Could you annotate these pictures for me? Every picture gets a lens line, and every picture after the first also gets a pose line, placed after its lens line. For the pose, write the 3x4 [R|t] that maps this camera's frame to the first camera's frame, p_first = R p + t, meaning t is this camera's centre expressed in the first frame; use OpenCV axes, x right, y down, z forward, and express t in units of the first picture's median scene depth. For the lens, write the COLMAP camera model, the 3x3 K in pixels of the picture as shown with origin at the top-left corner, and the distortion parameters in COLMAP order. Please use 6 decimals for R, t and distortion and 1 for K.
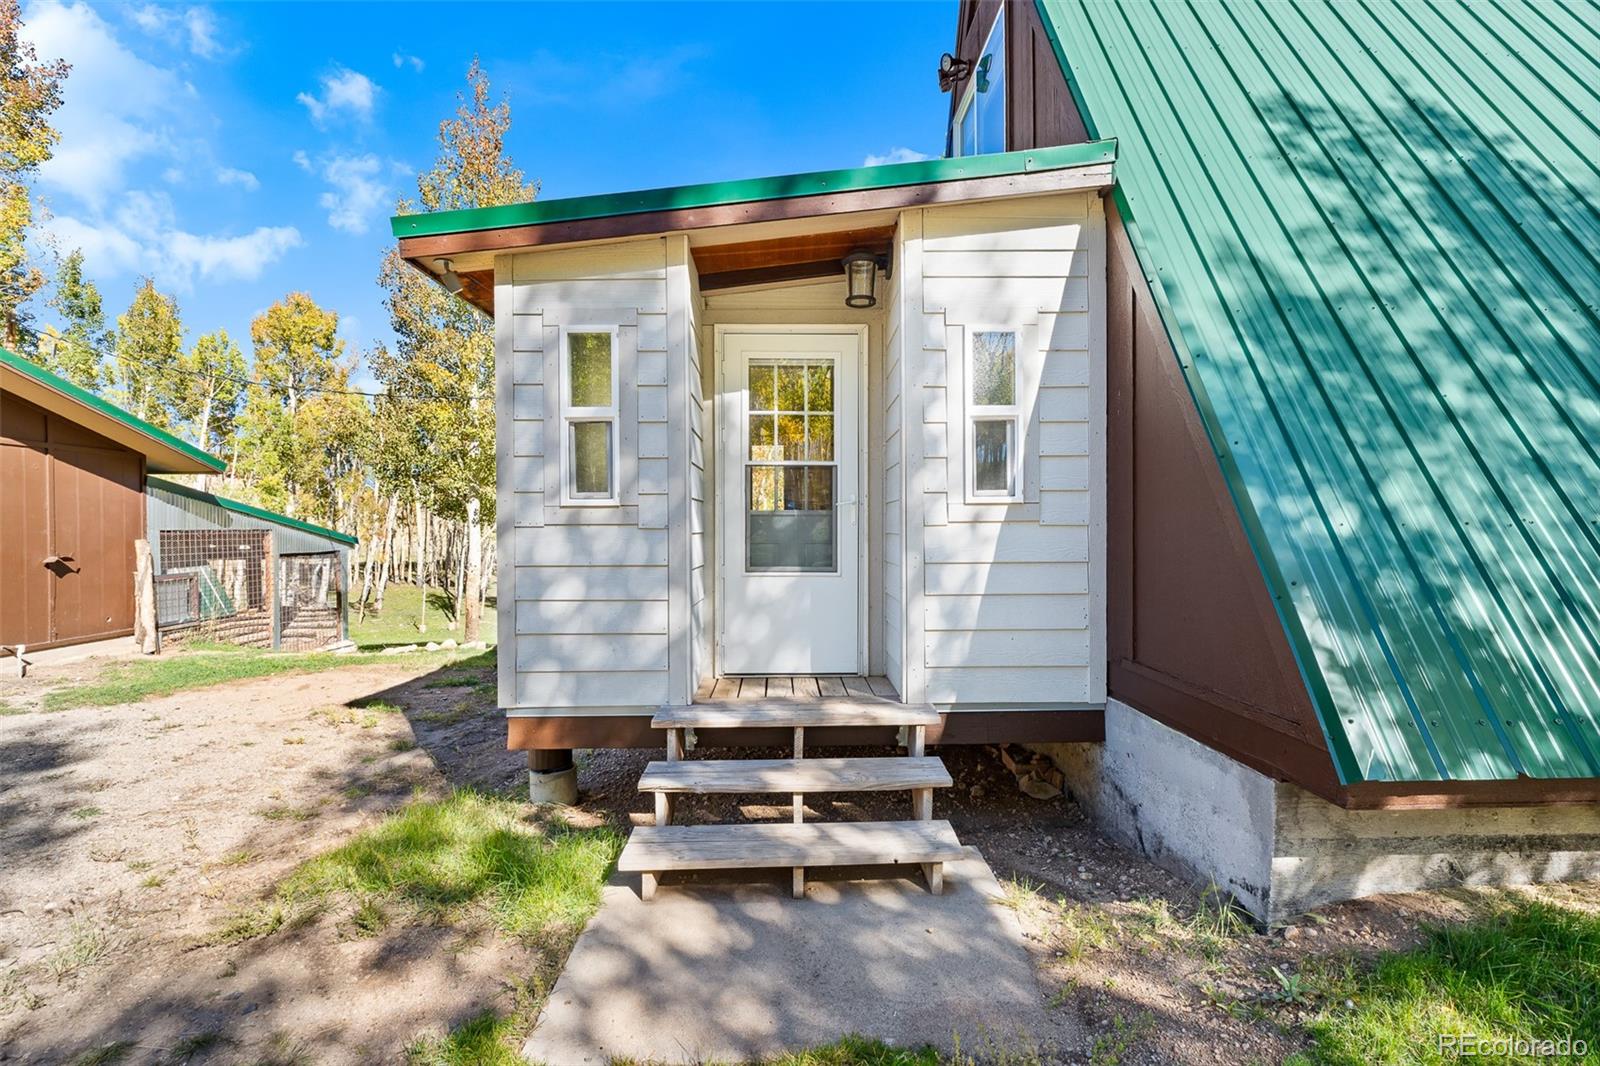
lens RADIAL K [[696.5, 0, 800.0], [0, 696.5, 533.0], [0, 0, 1]] dist [-0.004267, -0.000254]
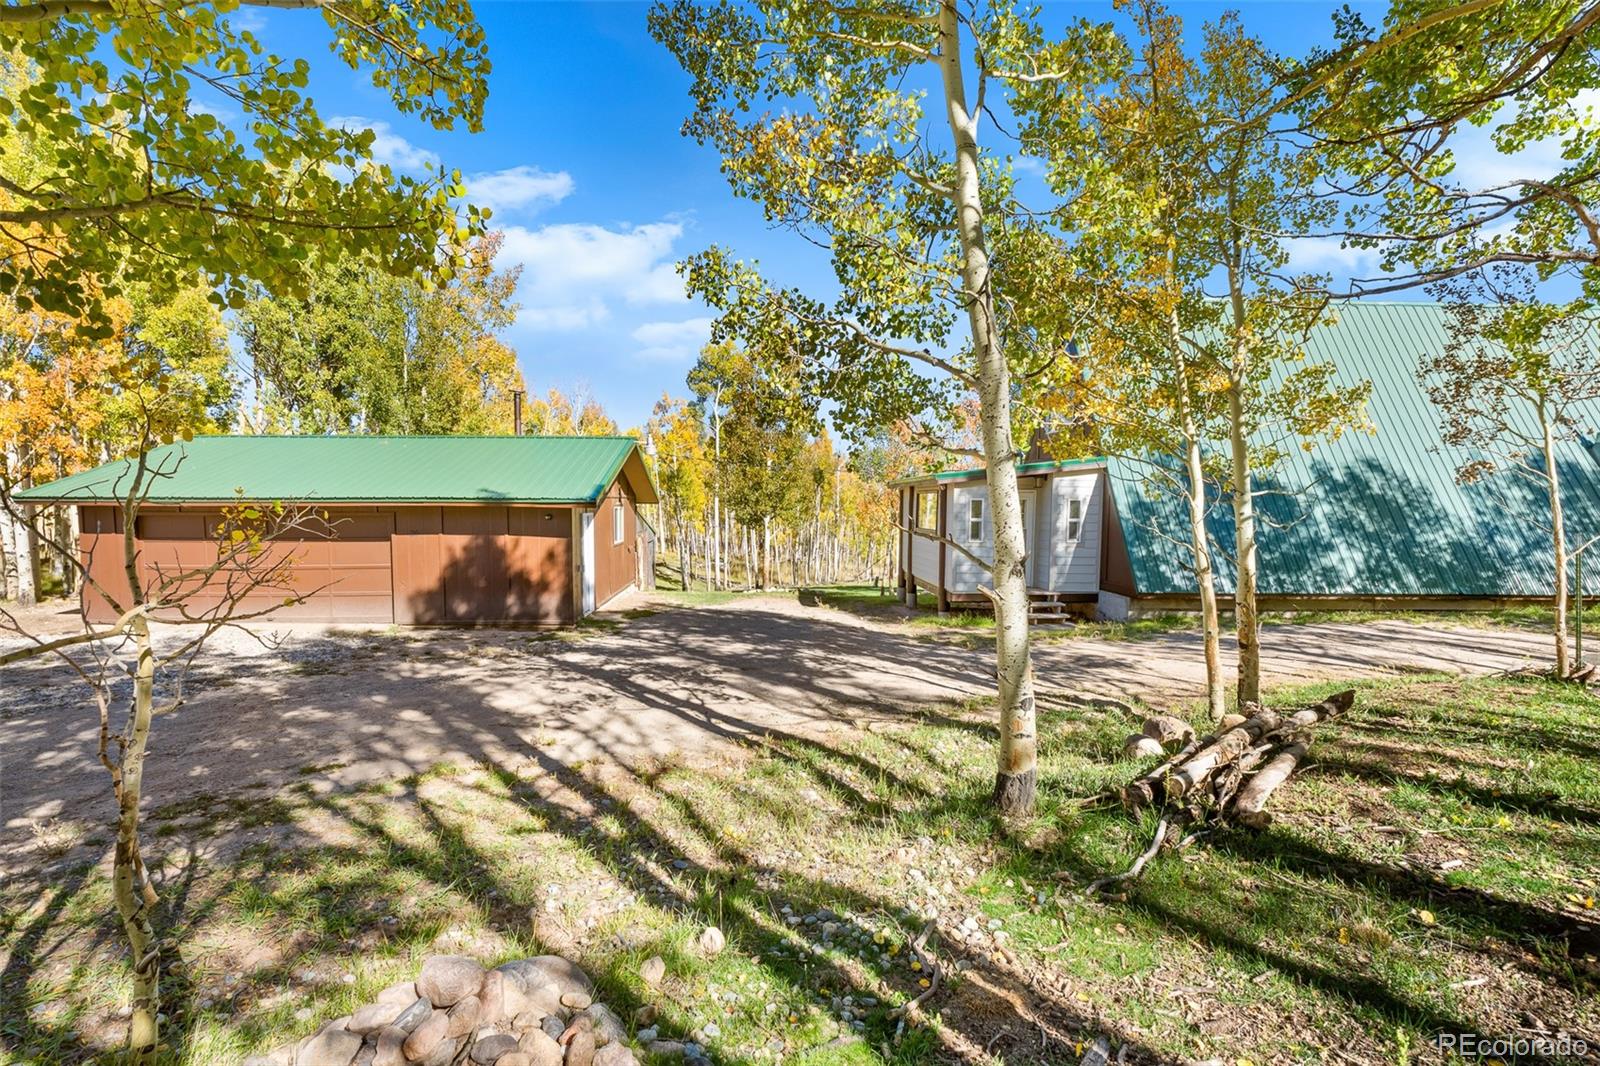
lens RADIAL K [[683.0, 0, 796.8], [0, 683.0, 544.3], [0, 0, 1]] dist [-0.000625, -0.000137]
pose [[0.999892, 0.013792, 0.004995, -1.595808], [-0.014072, 0.998018, 0.061334, -0.299107], [-0.004139, -0.061398, 0.998105, -3.497317]]
